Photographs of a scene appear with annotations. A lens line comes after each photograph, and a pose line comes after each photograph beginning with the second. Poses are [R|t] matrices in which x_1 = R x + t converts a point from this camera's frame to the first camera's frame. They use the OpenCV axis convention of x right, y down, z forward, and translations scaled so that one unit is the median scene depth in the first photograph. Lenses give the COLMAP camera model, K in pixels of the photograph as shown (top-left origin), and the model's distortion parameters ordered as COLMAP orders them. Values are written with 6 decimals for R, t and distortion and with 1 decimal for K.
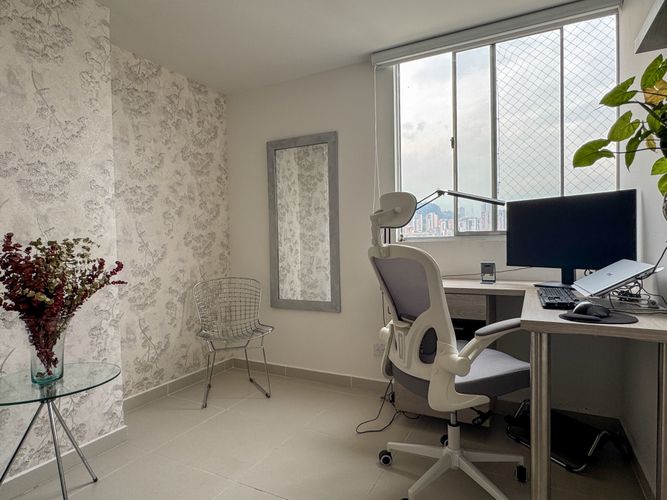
lens RADIAL K [[385.8, 0, 332.3], [0, 385.8, 249.8], [0, 0, 1]] dist [-0.001069, -0.000456]
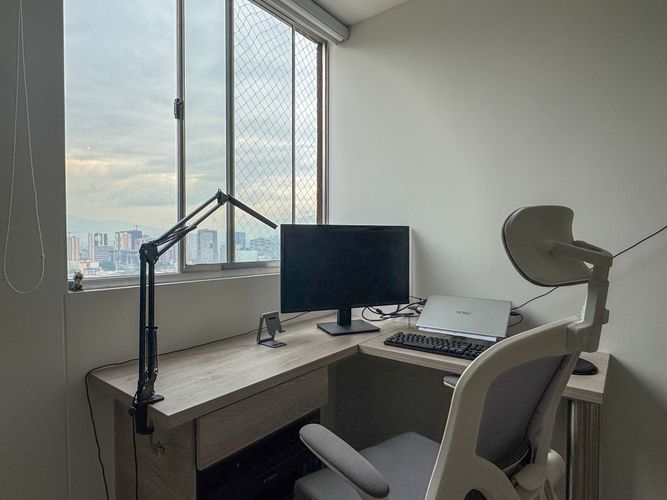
lens RADIAL K [[376.2, 0, 323.7], [0, 376.2, 248.4], [0, 0, 1]] dist [-0.002228, 0.000785]
pose [[0.206955, 0.015160, 0.978233, -0.210769], [0.029149, 0.999340, -0.021654, -0.061166], [-0.977916, 0.032996, 0.206376, 0.783175]]
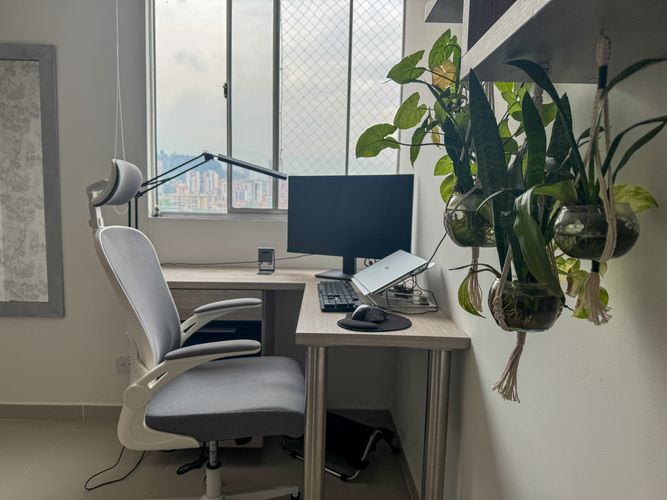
lens RADIAL K [[462.8, 0, 326.2], [0, 462.8, 251.9], [0, 0, 1]] dist [0.080655, -0.124679]
pose [[0.880140, -0.009965, 0.474609, 0.048198], [-0.027333, 0.997057, 0.071622, -0.033638], [-0.473926, -0.076010, 0.877278, 0.074056]]
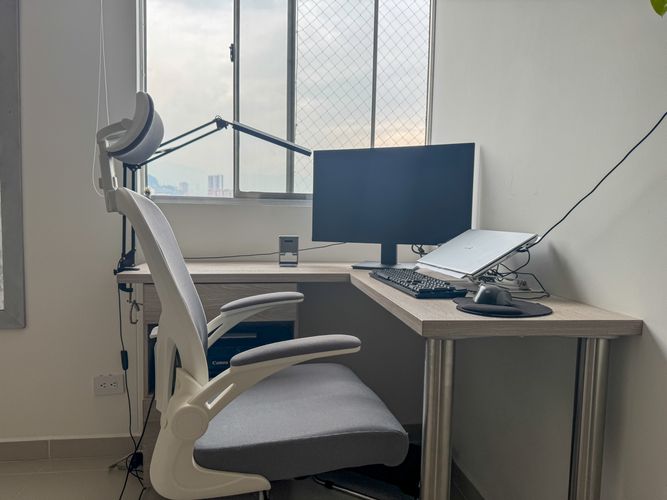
lens RADIAL K [[462.8, 0, 326.2], [0, 462.8, 251.9], [0, 0, 1]] dist [0.080655, -0.124679]
pose [[0.815341, -0.004470, 0.578963, -0.019998], [-0.019449, 0.999194, 0.035104, 0.031204], [-0.578654, -0.039882, 0.814597, 0.291846]]
